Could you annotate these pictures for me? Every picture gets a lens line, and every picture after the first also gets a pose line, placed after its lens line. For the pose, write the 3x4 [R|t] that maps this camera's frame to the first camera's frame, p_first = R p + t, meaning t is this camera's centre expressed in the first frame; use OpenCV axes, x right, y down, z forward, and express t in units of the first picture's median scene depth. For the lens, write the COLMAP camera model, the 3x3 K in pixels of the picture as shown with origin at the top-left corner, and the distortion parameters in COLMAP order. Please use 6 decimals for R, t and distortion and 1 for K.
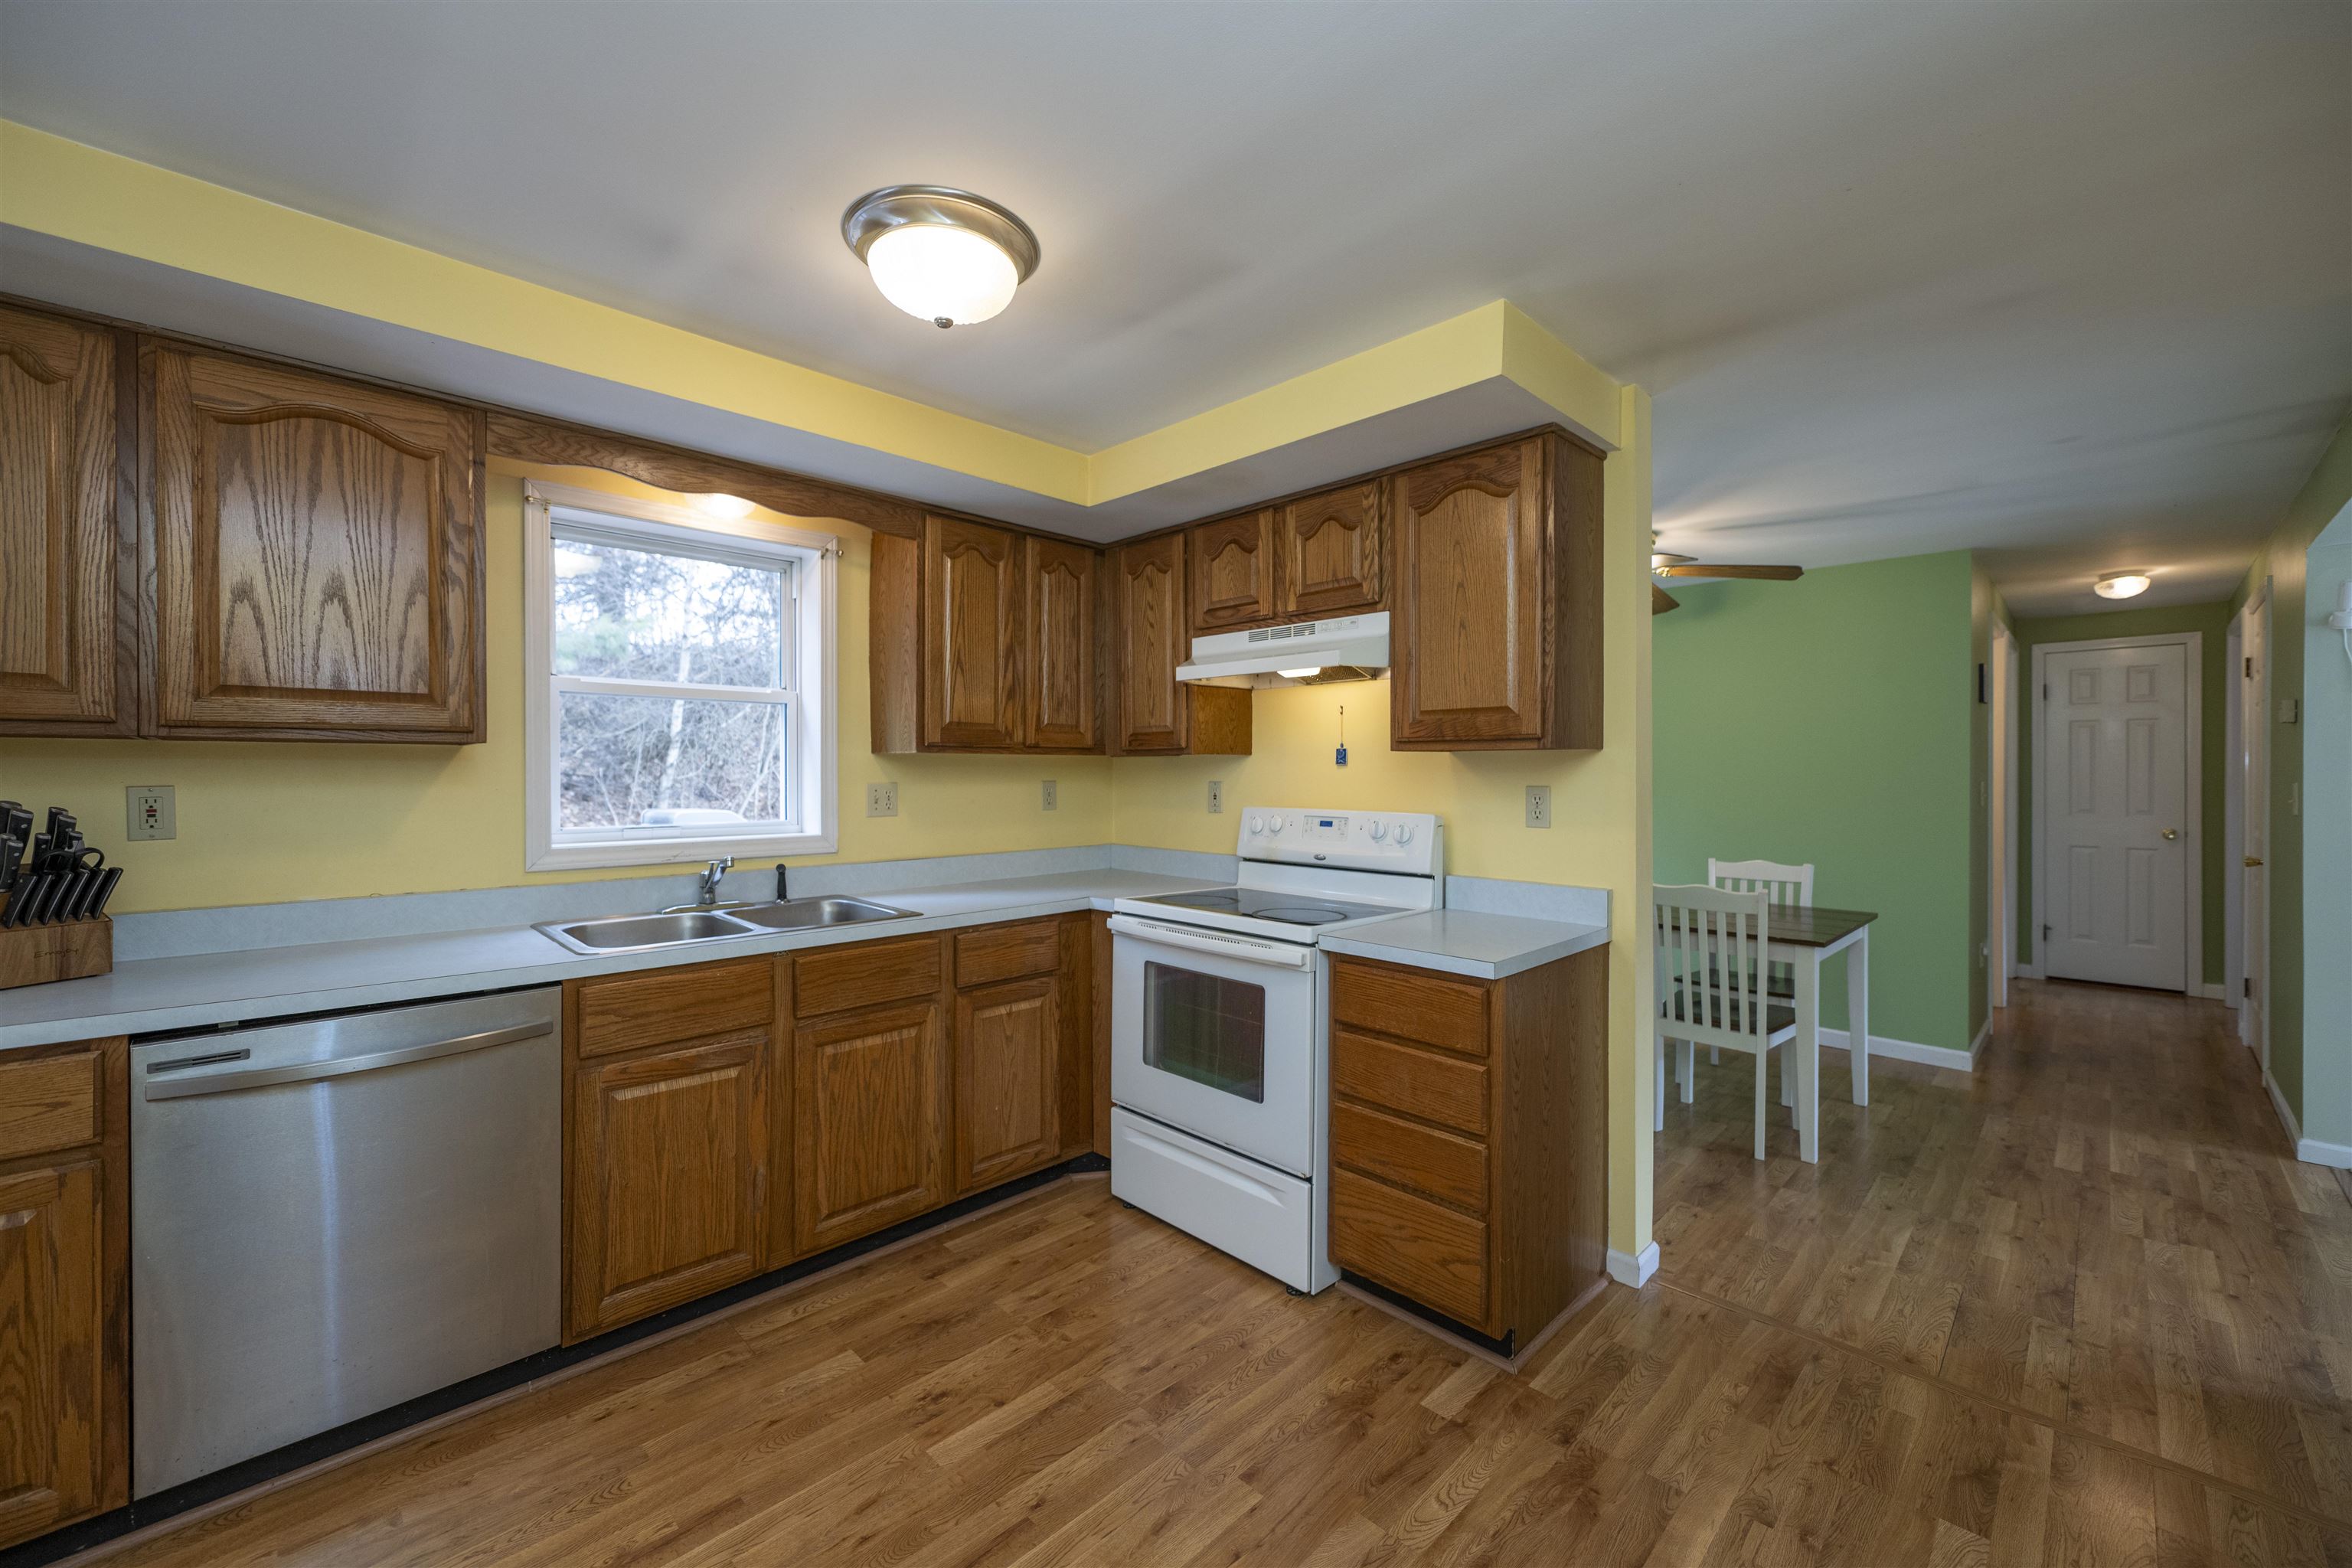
lens RADIAL K [[947.4, 0, 1176.8], [0, 947.4, 781.3], [0, 0, 1]] dist [-0.002467, -0.000538]
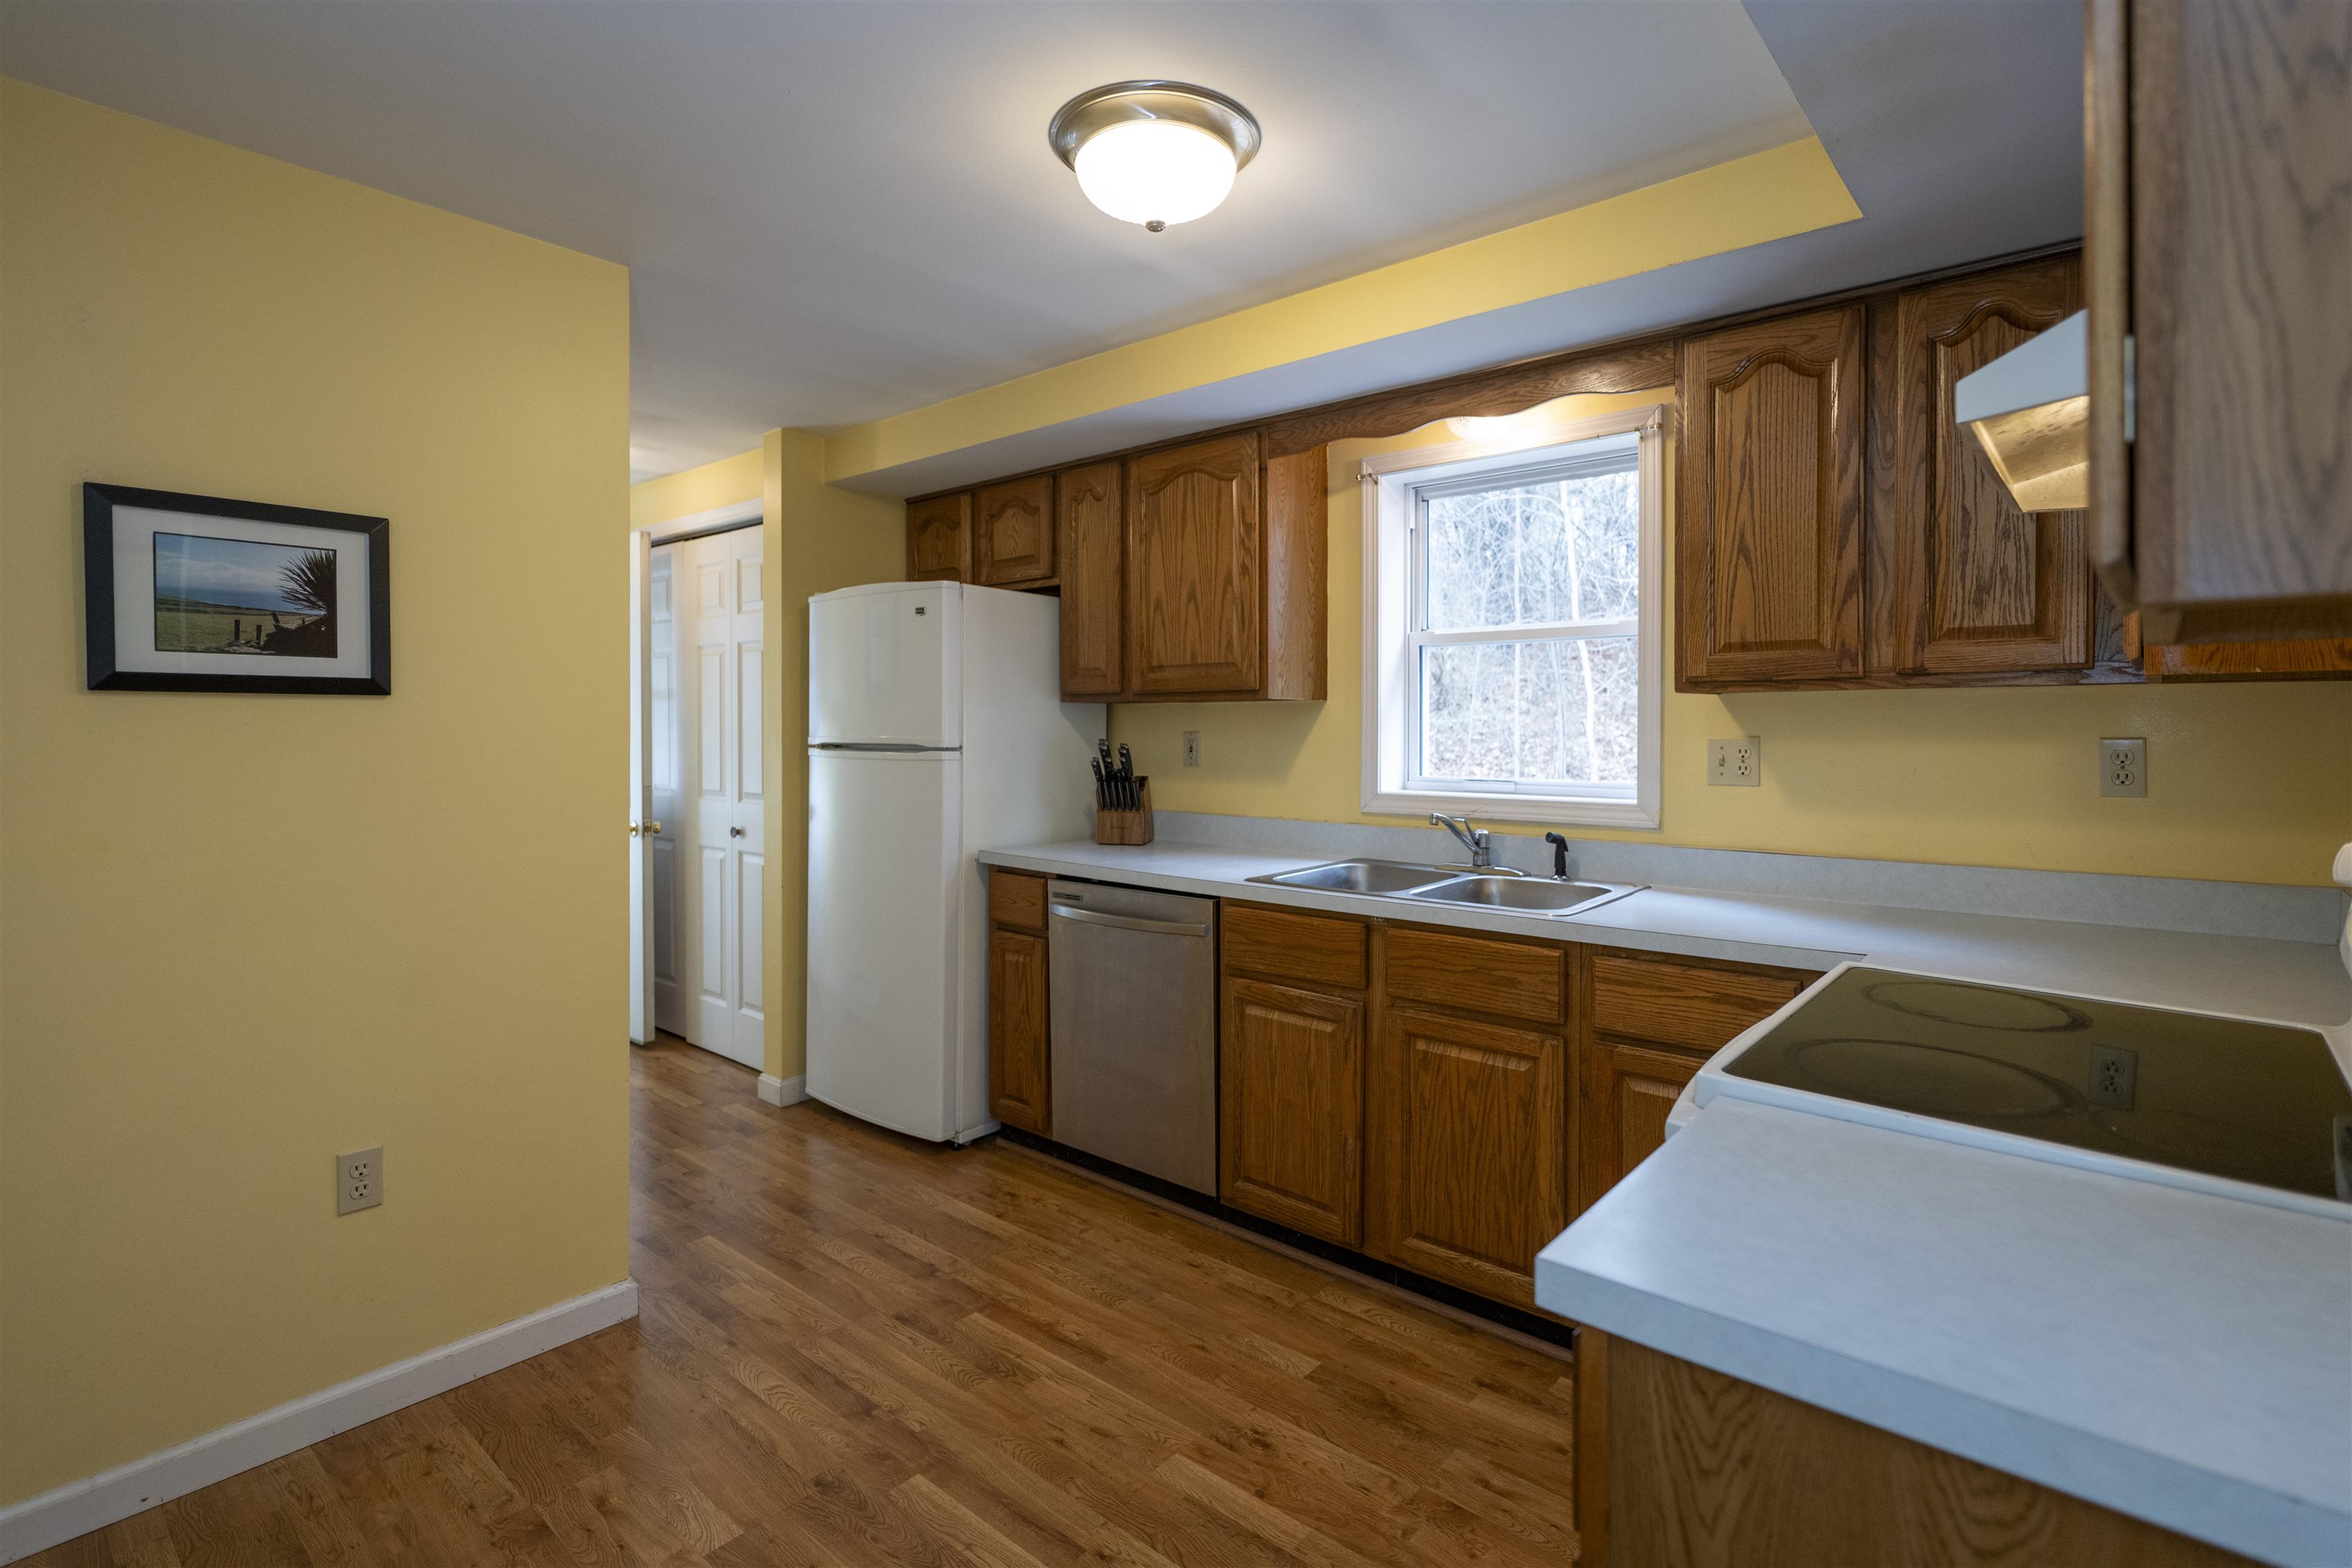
lens RADIAL K [[1116.1, 0, 1185.9], [0, 1116.1, 747.1], [0, 0, 1]] dist [-0.005305, 0.000066]
pose [[0.067939, 0.019131, -0.997506, 0.707535], [-0.007746, 0.999796, 0.018647, -0.004352], [0.997659, 0.006459, 0.068073, 0.811002]]
